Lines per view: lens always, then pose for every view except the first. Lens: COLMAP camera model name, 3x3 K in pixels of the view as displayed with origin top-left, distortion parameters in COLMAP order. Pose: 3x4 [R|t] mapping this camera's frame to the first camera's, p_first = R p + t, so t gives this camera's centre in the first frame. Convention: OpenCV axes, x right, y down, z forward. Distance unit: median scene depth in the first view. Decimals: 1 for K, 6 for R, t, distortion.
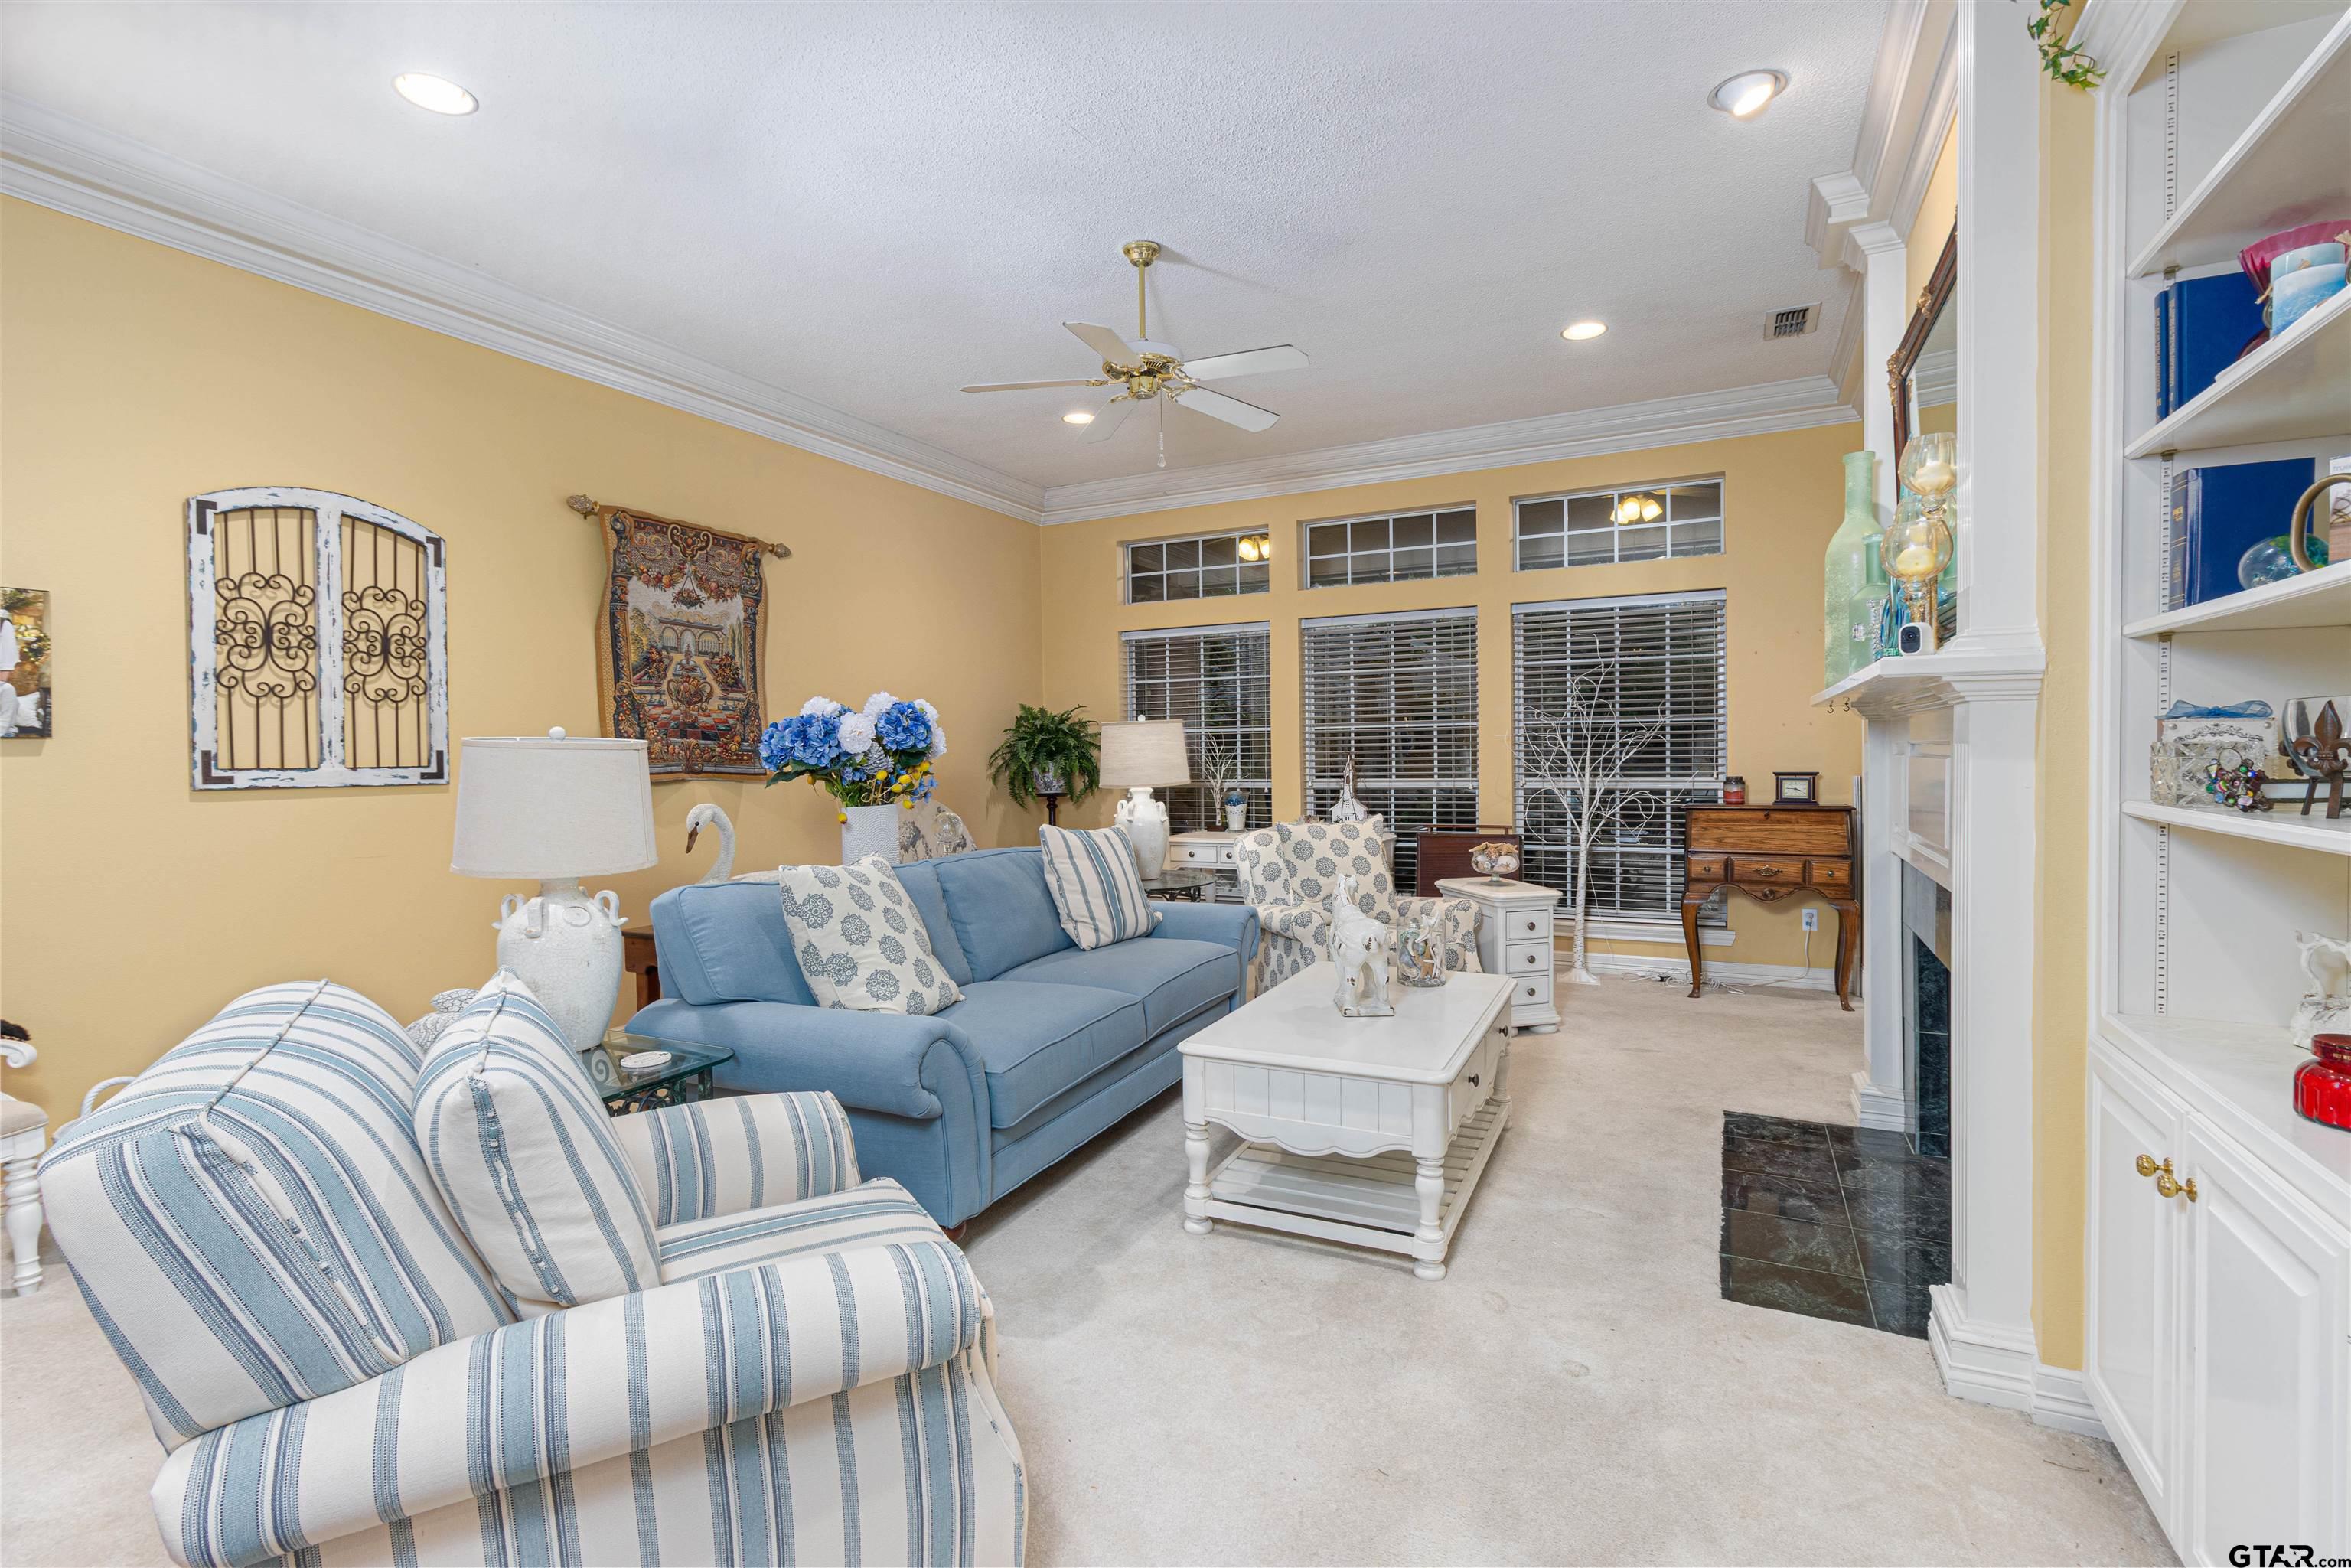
lens RADIAL K [[1091.3, 0, 1175.5], [0, 1091.3, 784.0], [0, 0, 1]] dist [-0.002437, 0.000437]
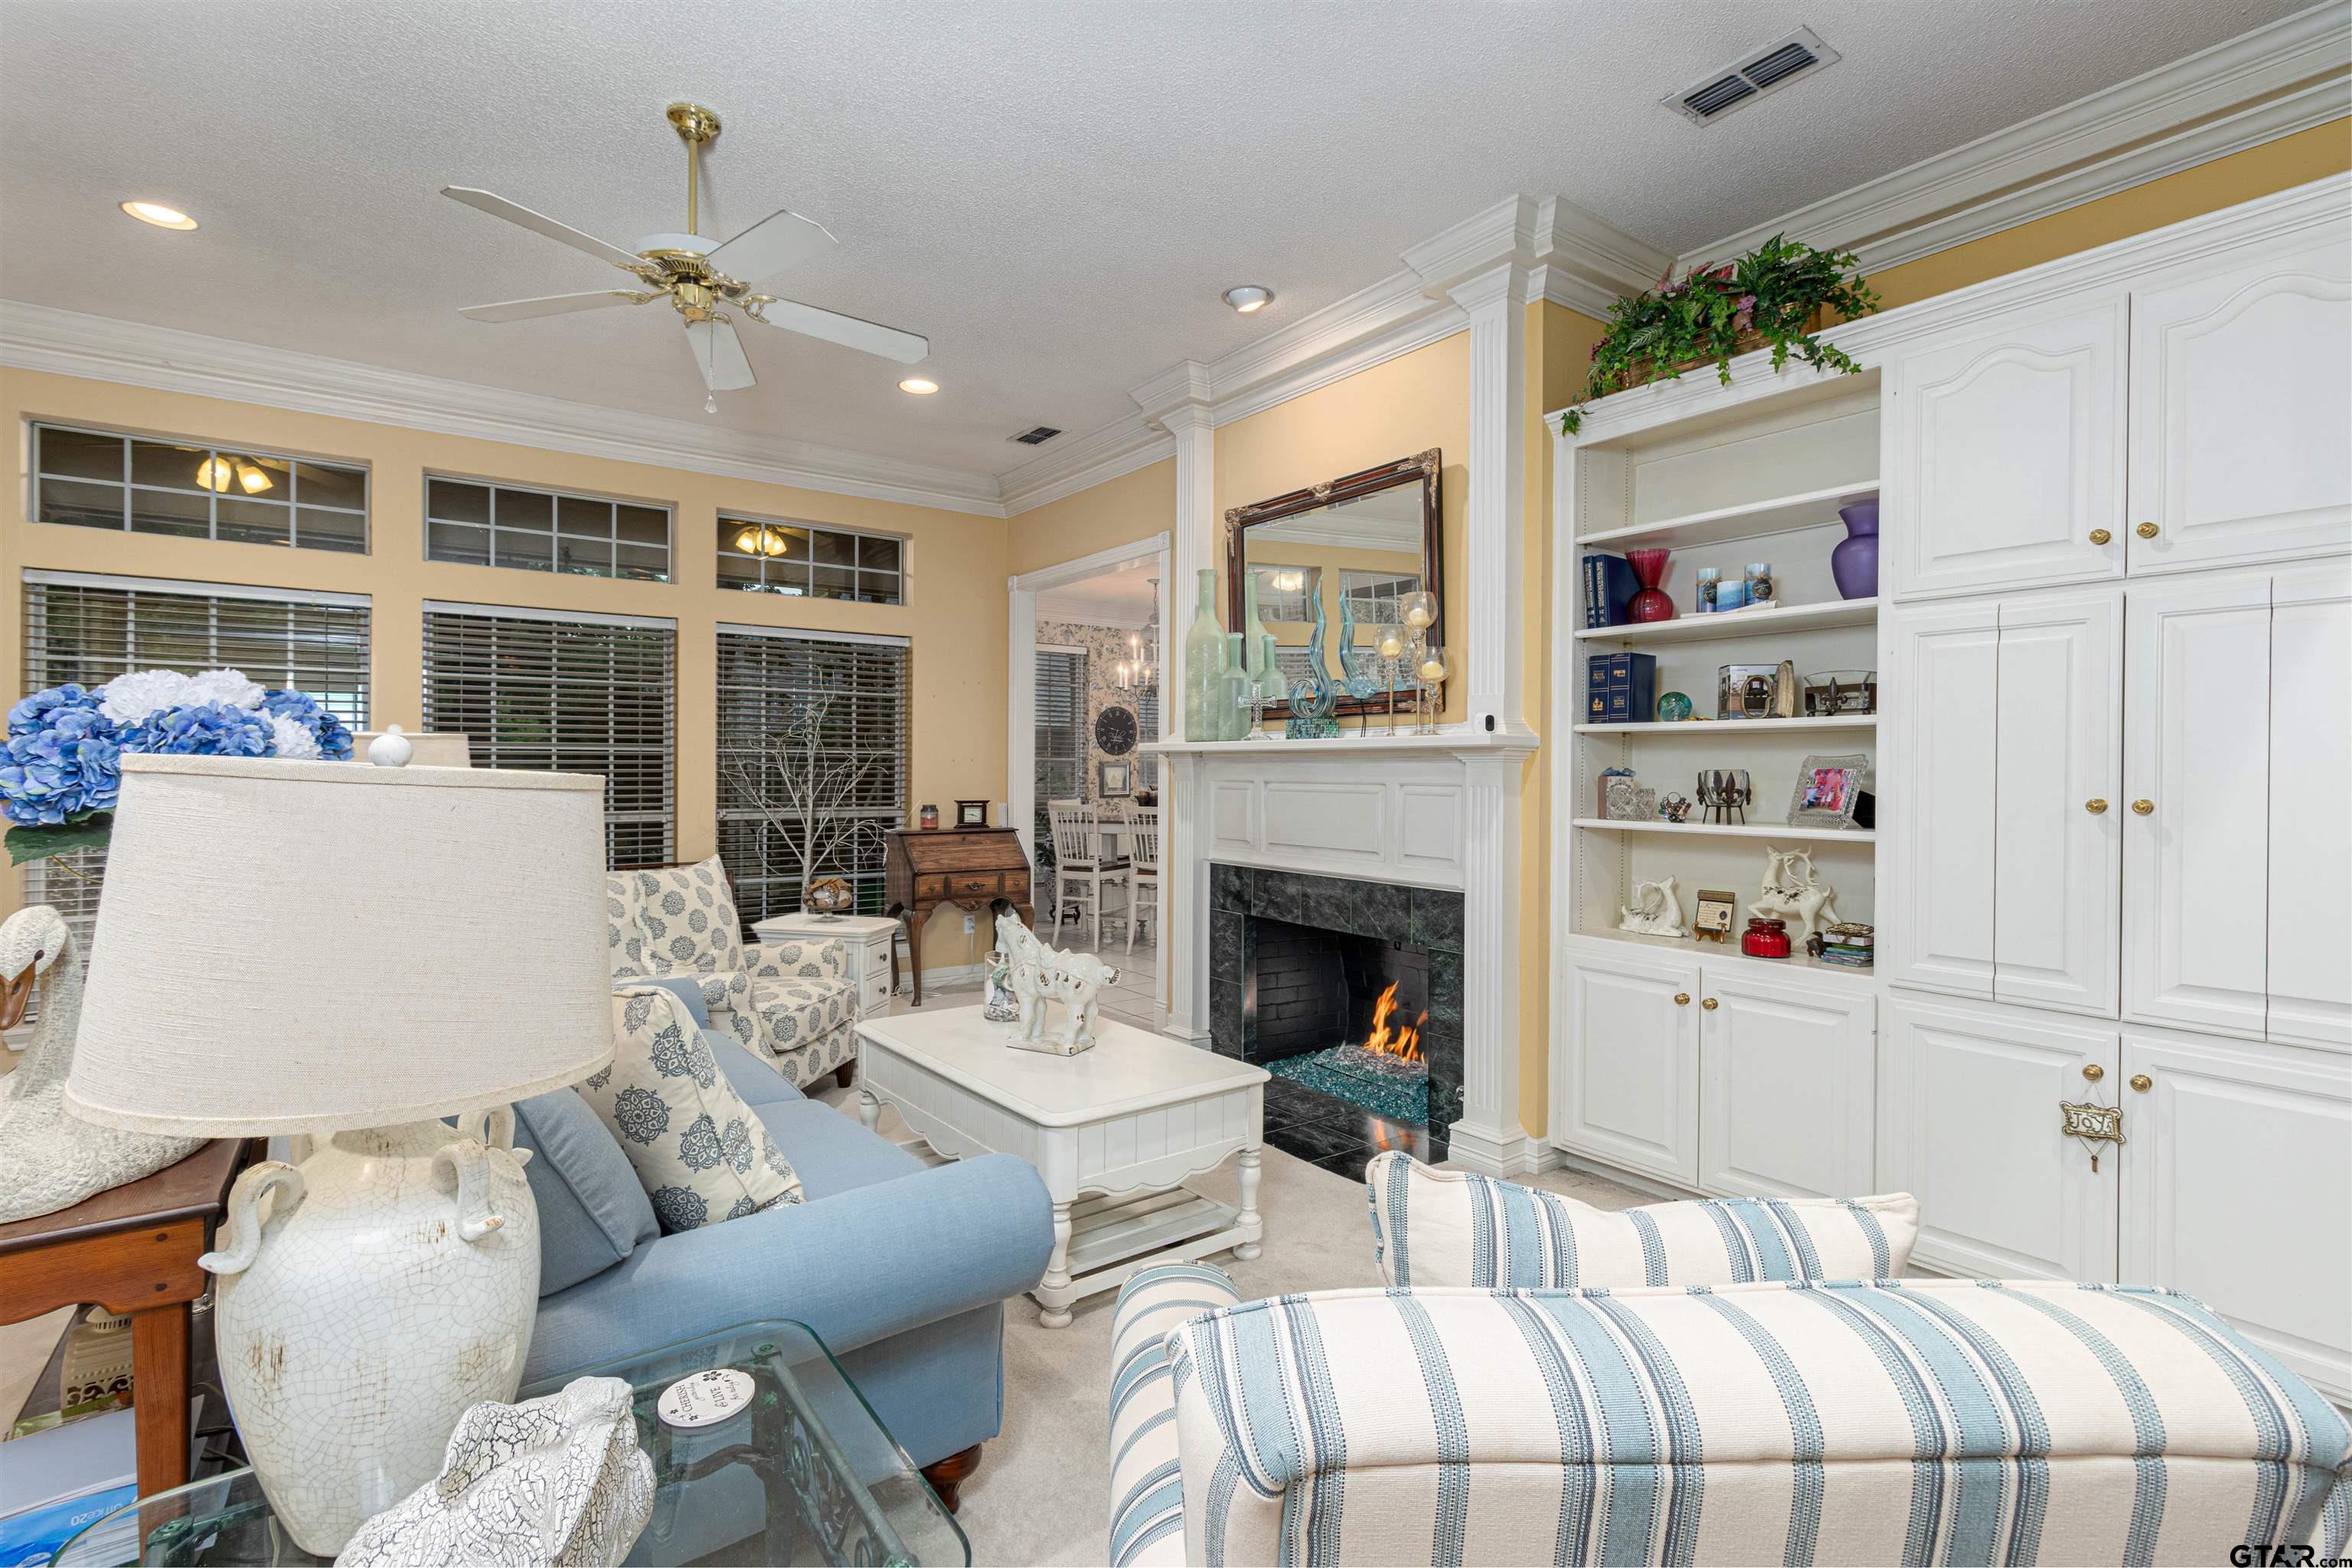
lens RADIAL K [[1091.8, 0, 1176.0], [0, 1091.8, 784.0], [0, 0, 1]] dist [-0.002437, 0.000437]
pose [[0.458925, 0.003815, 0.888467, -0.362013], [0.013333, 0.999849, -0.011180, -0.012074], [-0.888375, 0.016976, 0.458805, 0.239311]]
